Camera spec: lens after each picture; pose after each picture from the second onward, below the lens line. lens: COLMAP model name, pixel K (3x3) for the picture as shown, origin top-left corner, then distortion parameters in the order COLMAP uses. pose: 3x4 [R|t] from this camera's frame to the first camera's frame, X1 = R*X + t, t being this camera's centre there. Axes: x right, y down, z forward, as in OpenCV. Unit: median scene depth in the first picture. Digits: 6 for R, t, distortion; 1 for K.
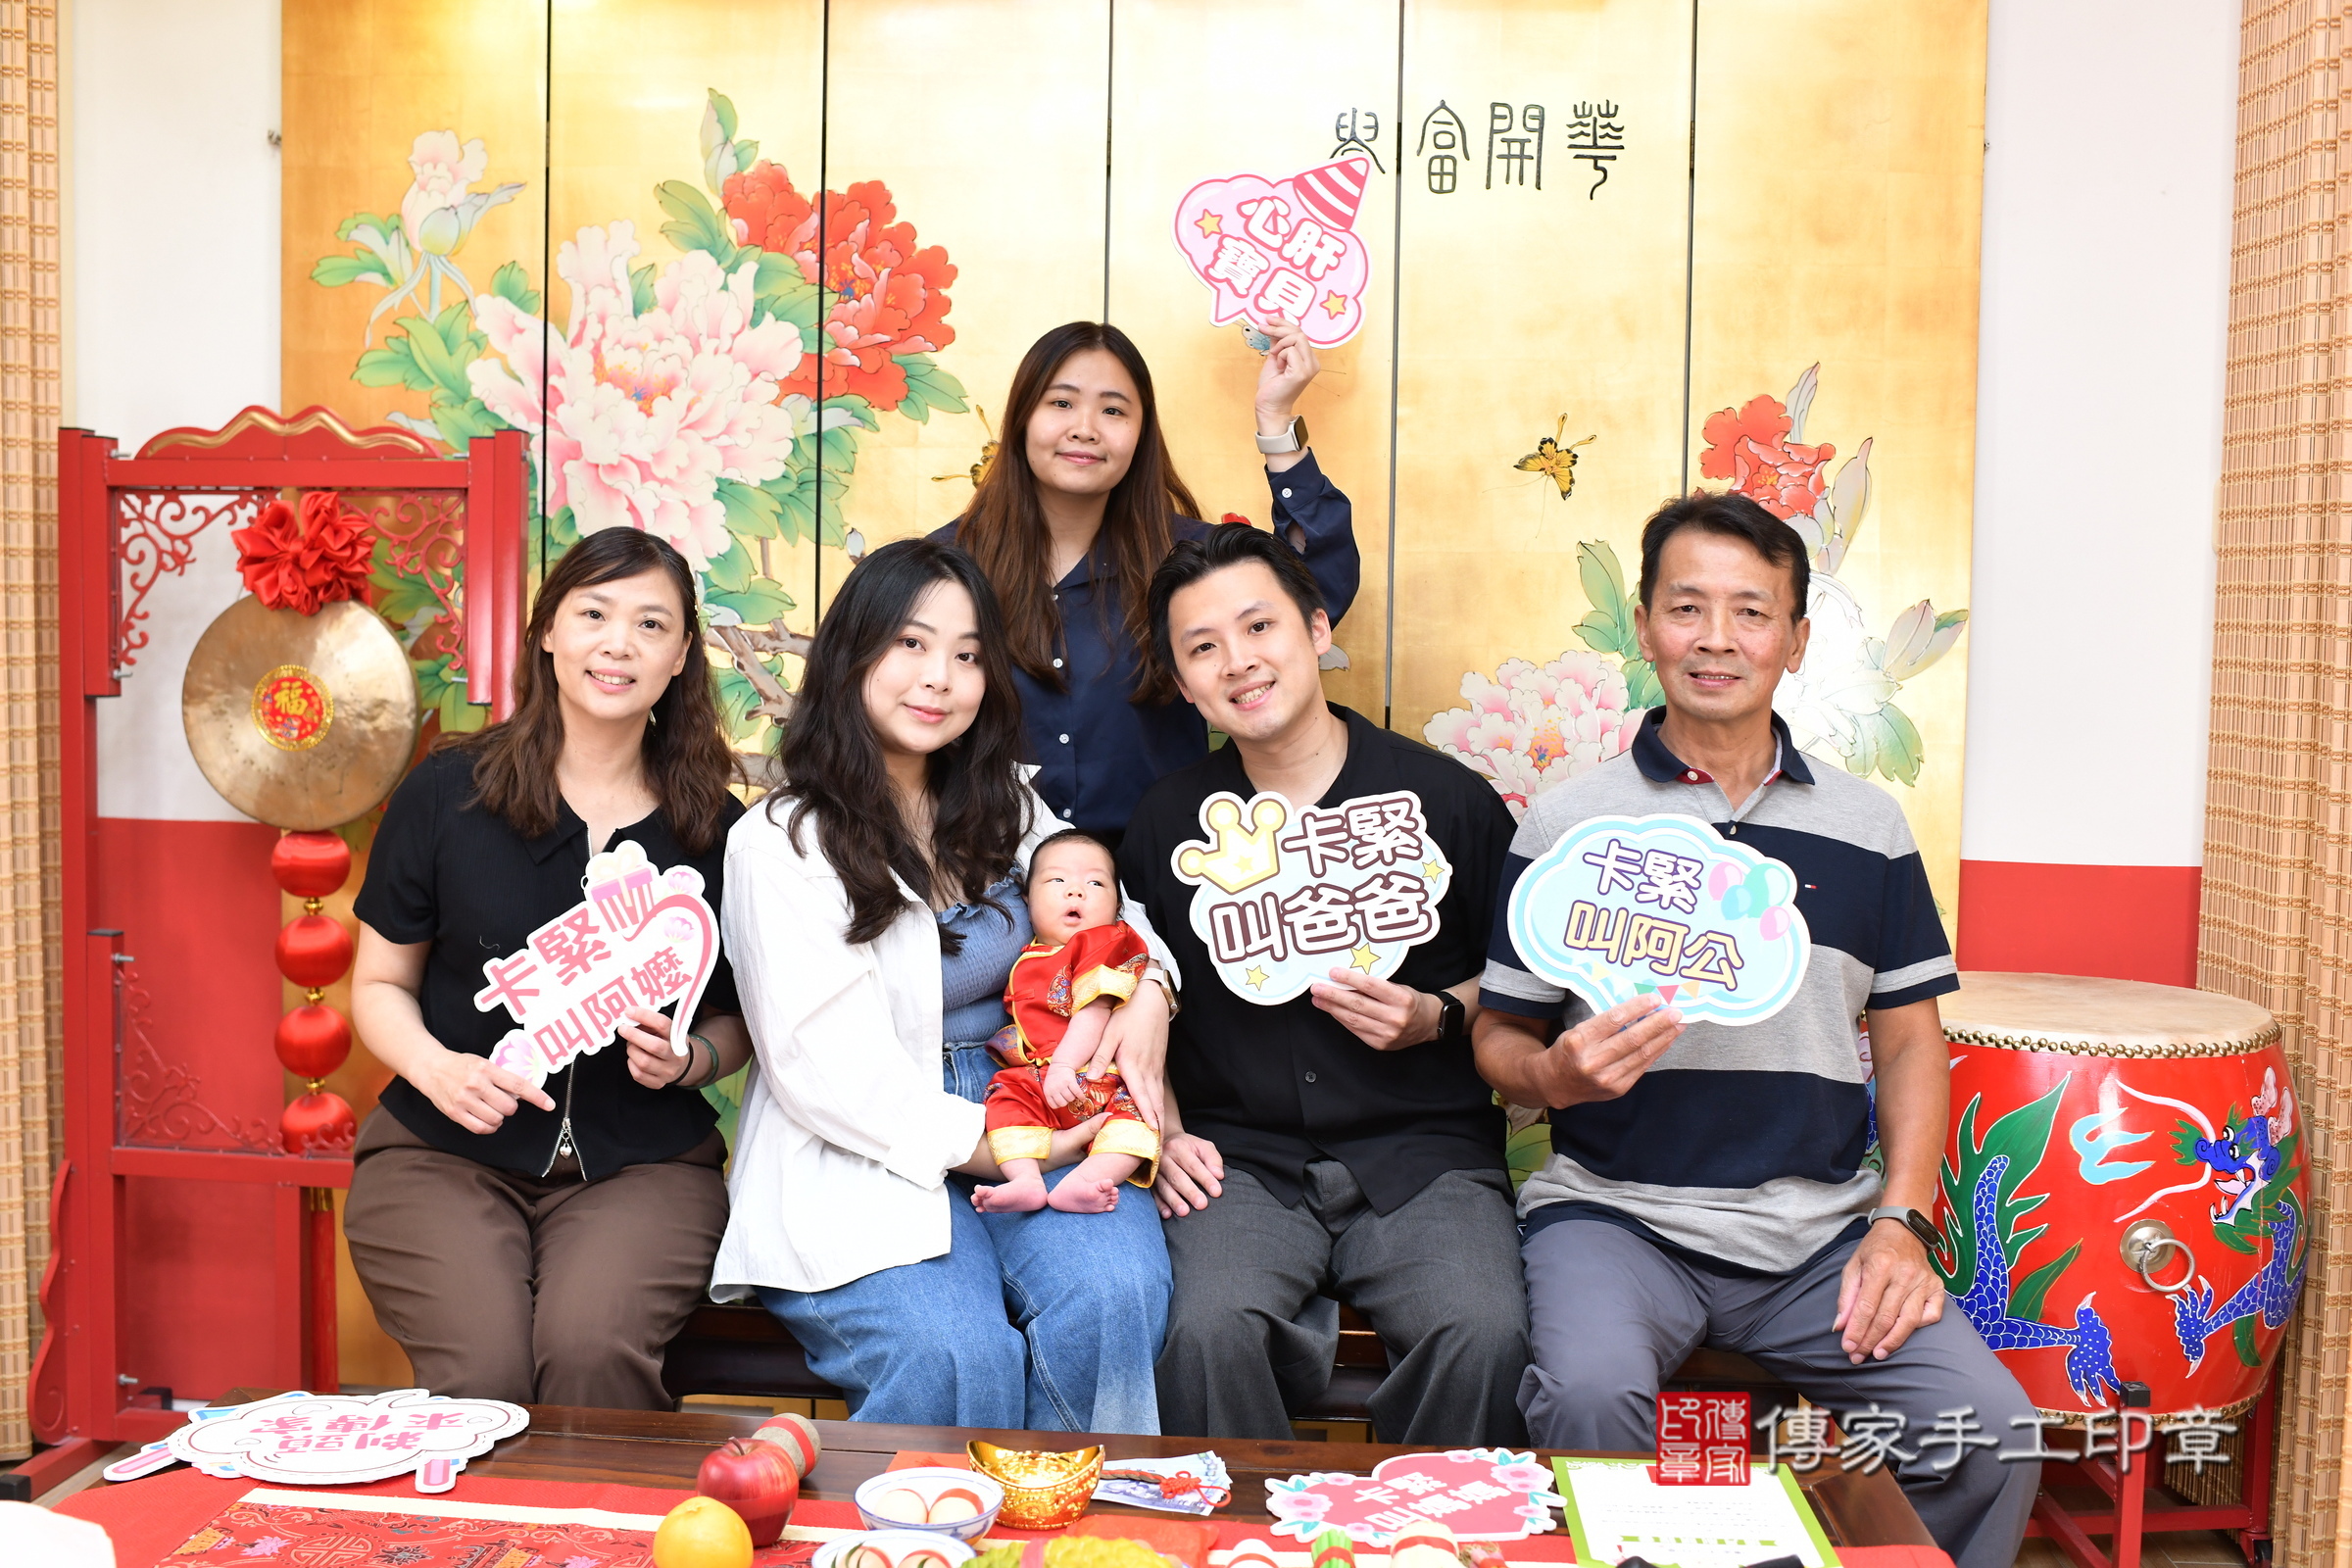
lens RADIAL K [[2466.1, 0, 1179.9], [0, 2466.1, 761.6], [0, 0, 1]] dist [-0.057762, 0.000000]
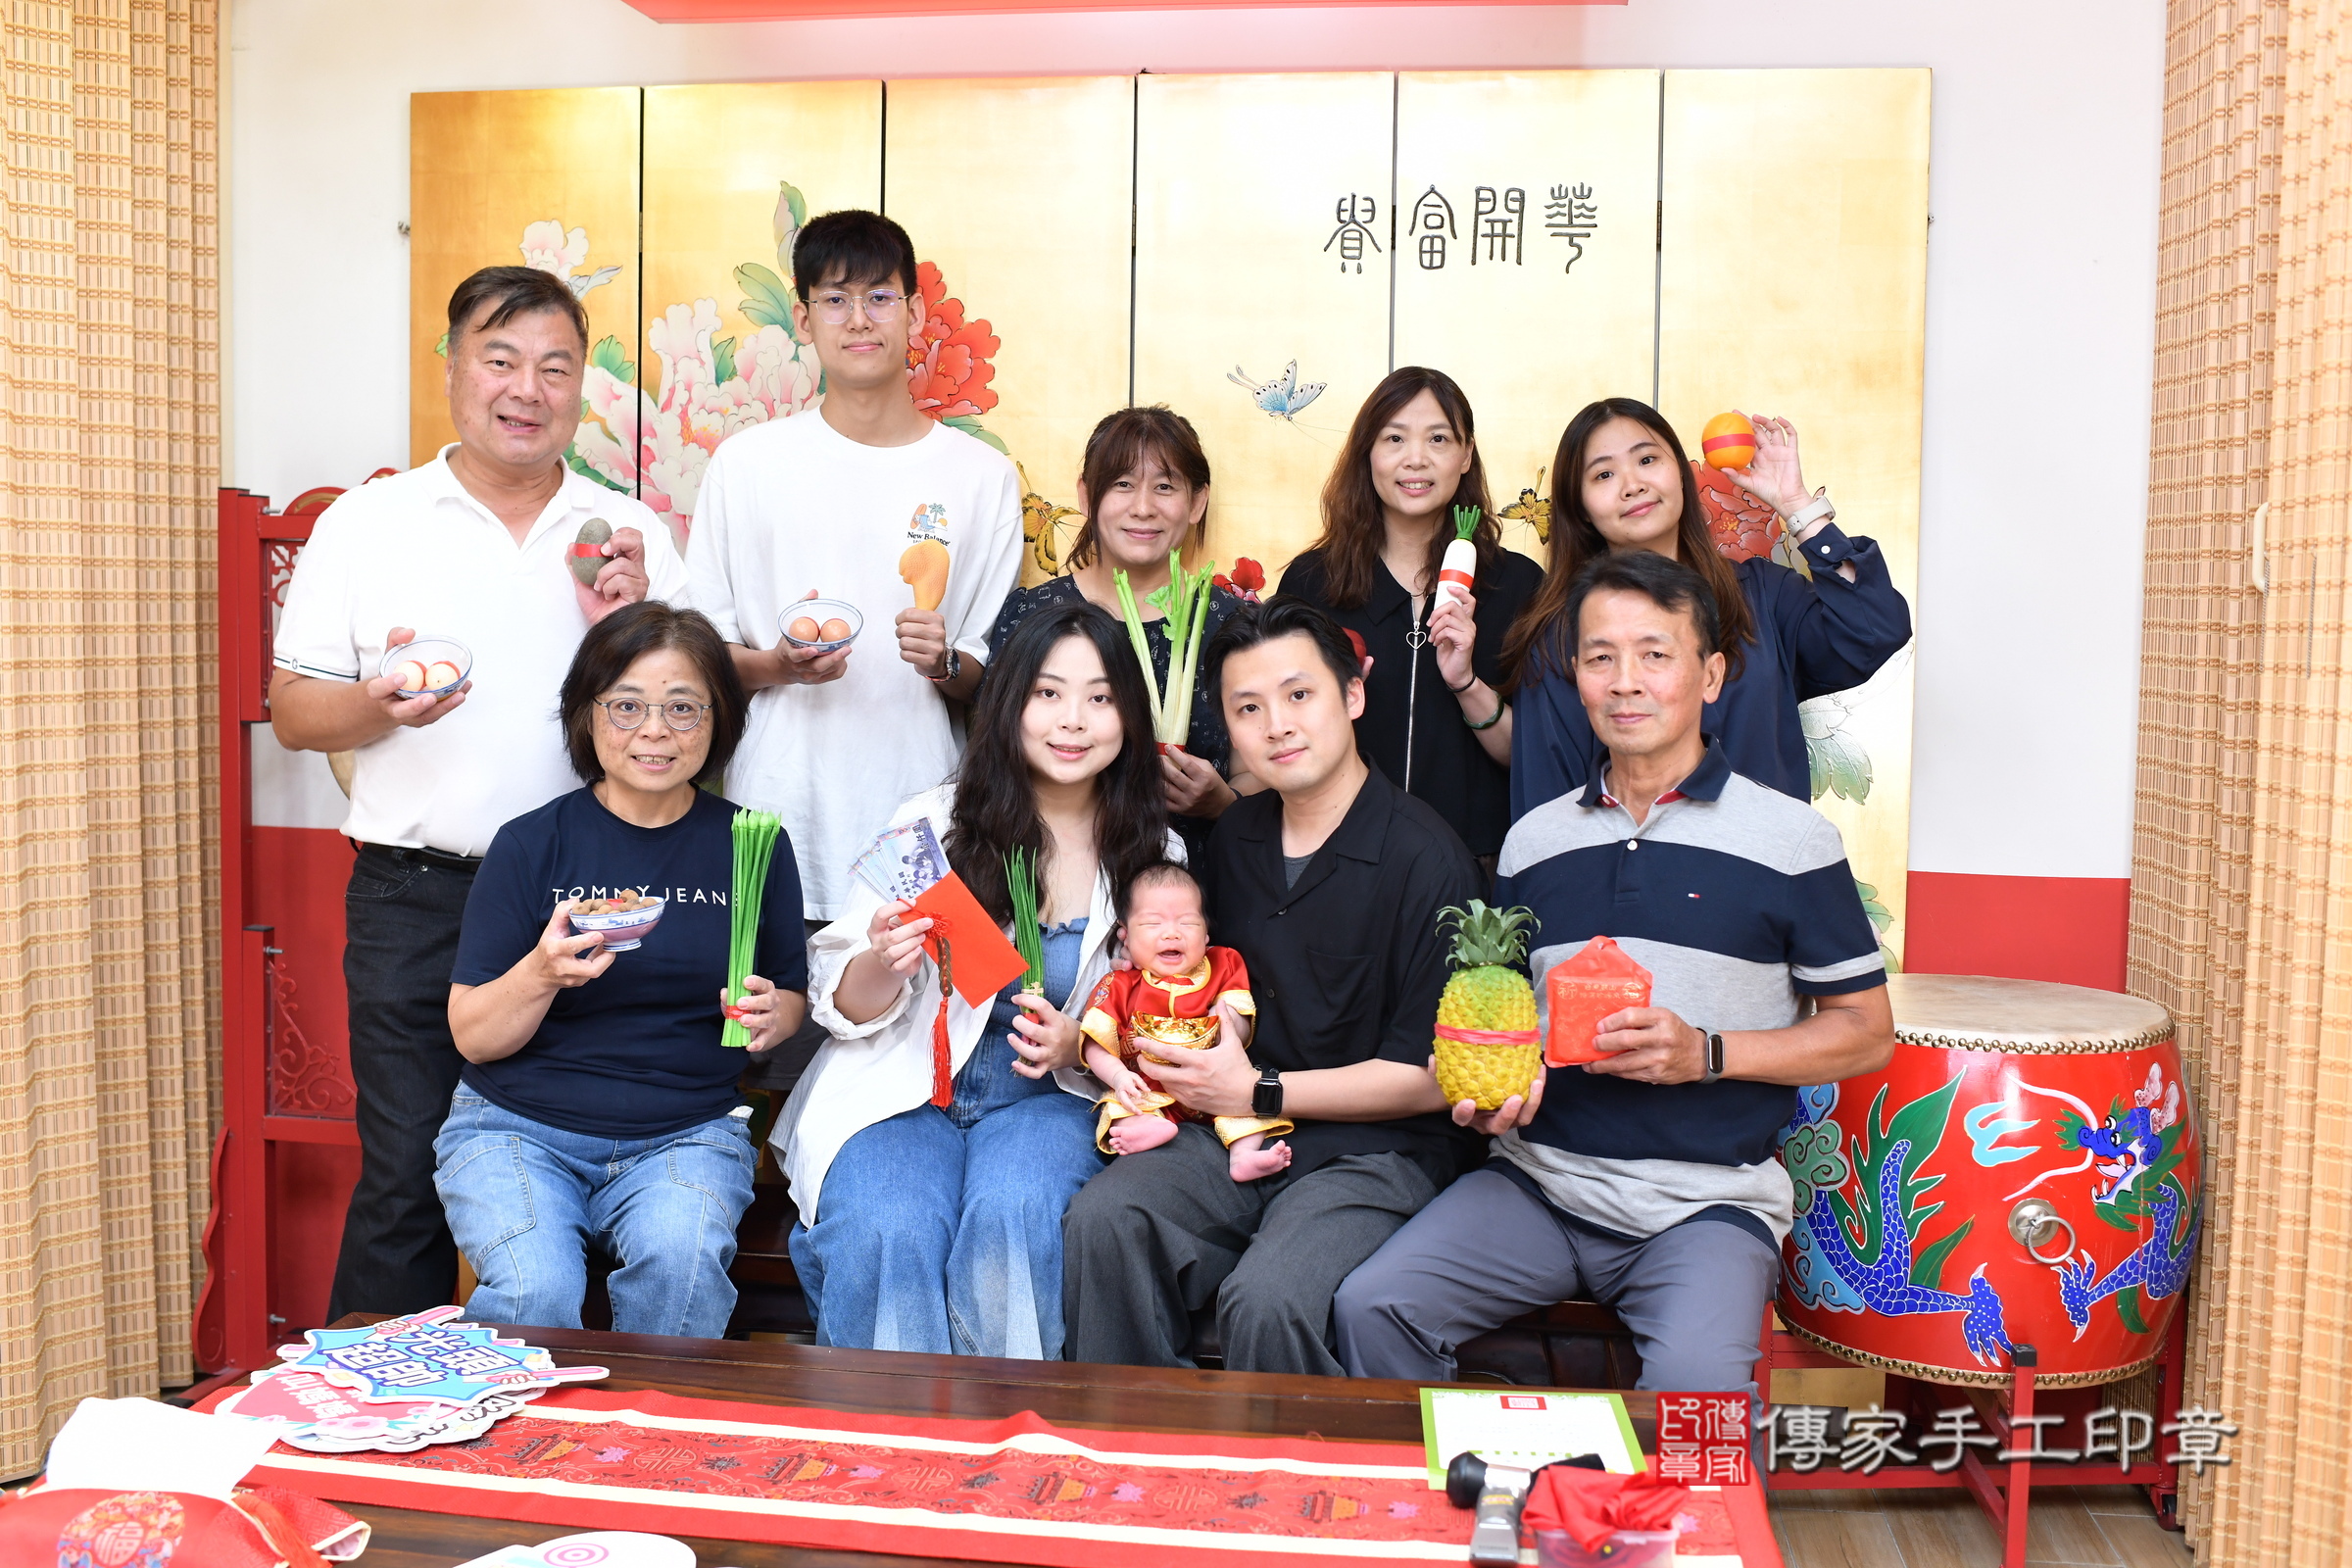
lens RADIAL K [[2466.1, 0, 1178.6], [0, 2466.1, 758.5], [0, 0, 1]] dist [-0.057762, 0.000000]
pose [[0.997777, 0.001816, -0.066623, 0.066926], [-0.001594, 0.999993, 0.003374, -0.013864], [0.066629, -0.003260, 0.997773, -0.116949]]
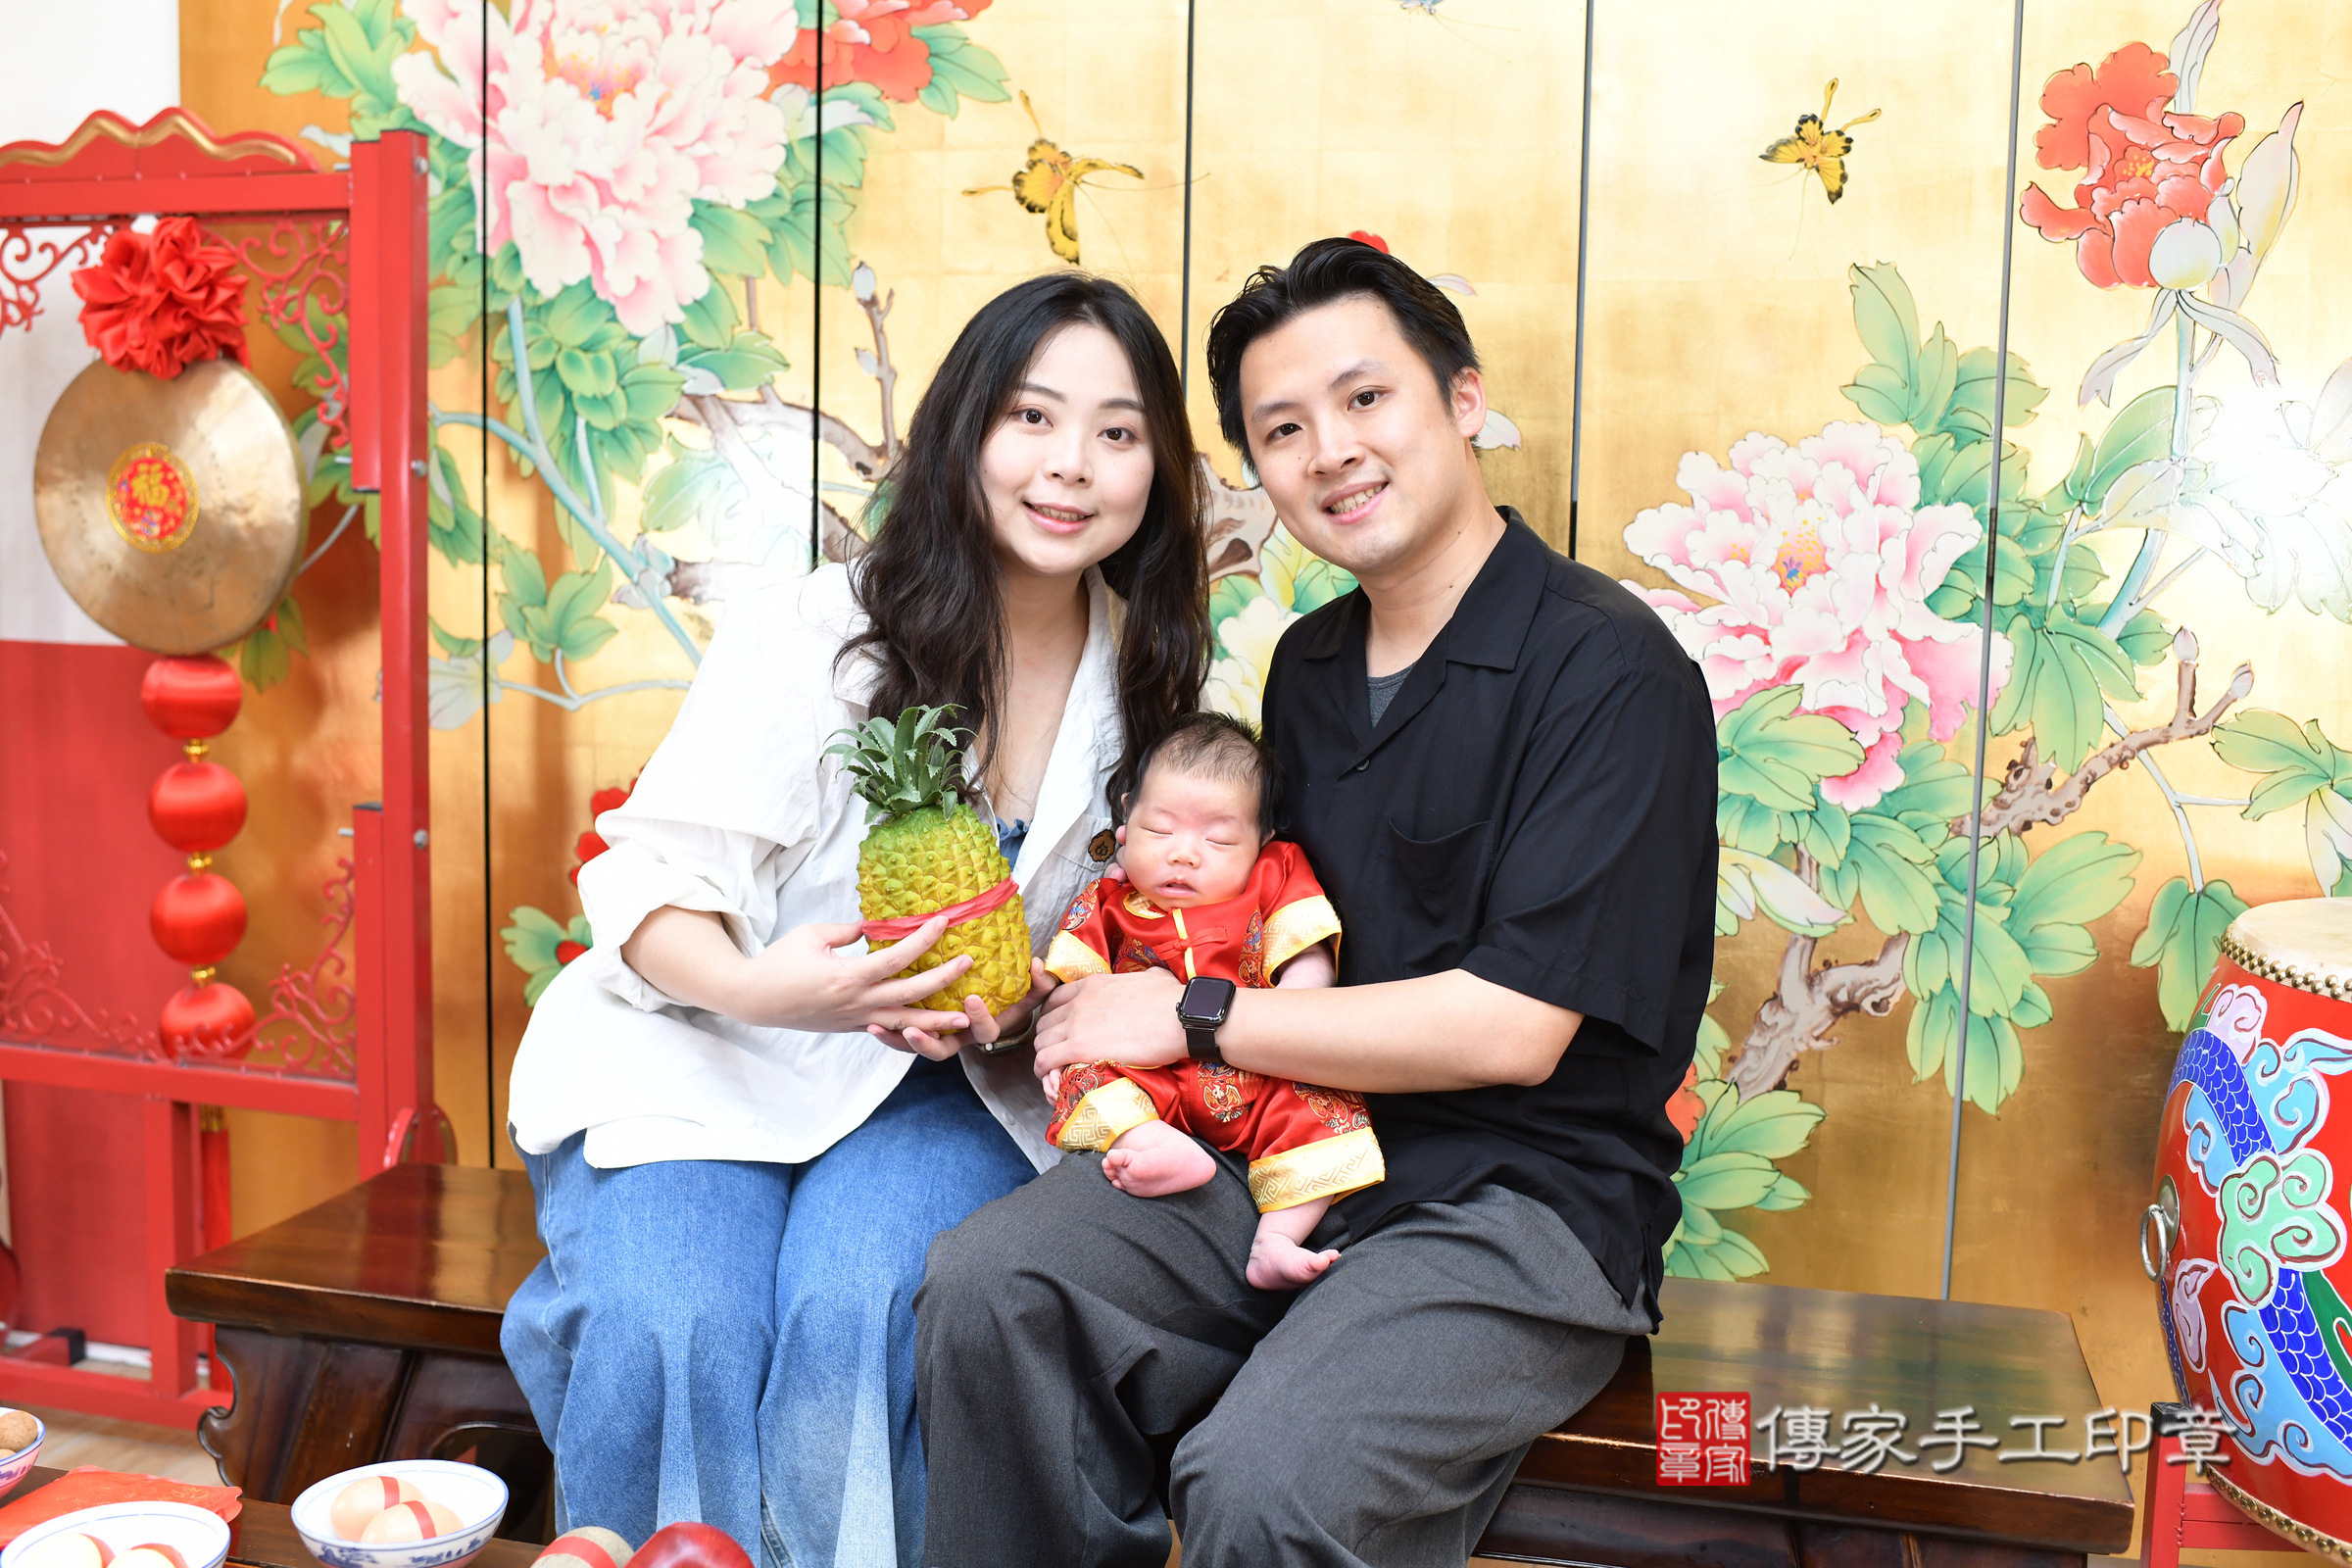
lens RADIAL K [[2466.1, 0, 1169.9], [0, 2466.1, 782.1], [0, 0, 1]] dist [-0.057762, 0.000000]
pose [[0.982966, 0.023431, -0.182290, 0.102681], [-0.012830, 0.998169, 0.059116, 0.018575], [0.183341, -0.055770, 0.981466, 0.278720]]
